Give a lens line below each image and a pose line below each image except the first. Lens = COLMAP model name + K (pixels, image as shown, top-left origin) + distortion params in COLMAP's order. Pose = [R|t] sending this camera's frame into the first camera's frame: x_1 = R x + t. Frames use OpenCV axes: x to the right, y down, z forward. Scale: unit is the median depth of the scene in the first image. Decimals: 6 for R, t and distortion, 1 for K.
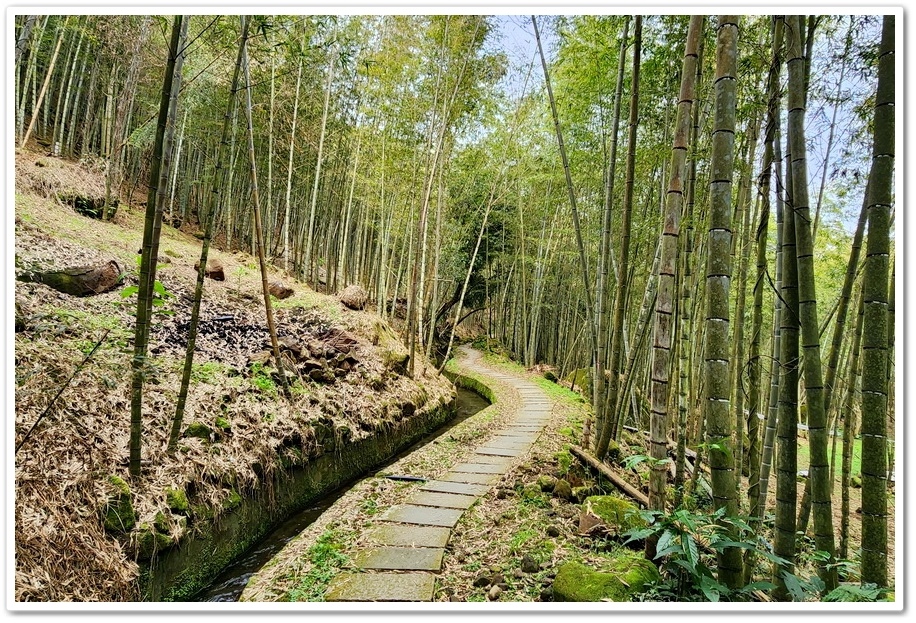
lens RADIAL K [[482.7, 0, 458.0], [0, 482.7, 311.5], [0, 0, 1]] dist [0.000215, -0.000077]
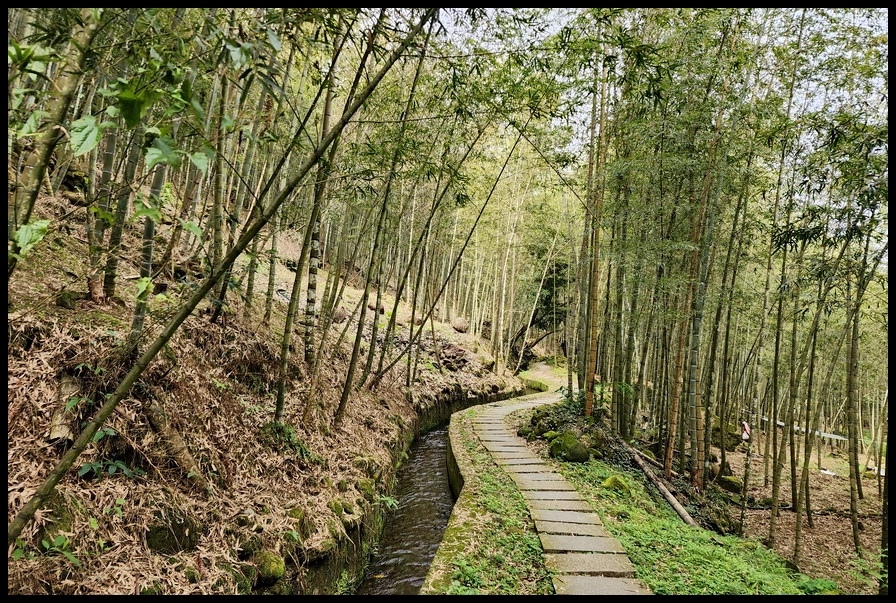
lens RADIAL K [[593.1, 0, 448.0], [0, 593.1, 301.5], [0, 0, 1]] dist [-0.000452, -0.000025]
pose [[0.986696, 0.001928, -0.162566, 0.084432], [-0.009992, 0.998758, -0.048803, -0.012405], [0.162270, 0.049778, 0.985490, -1.238298]]
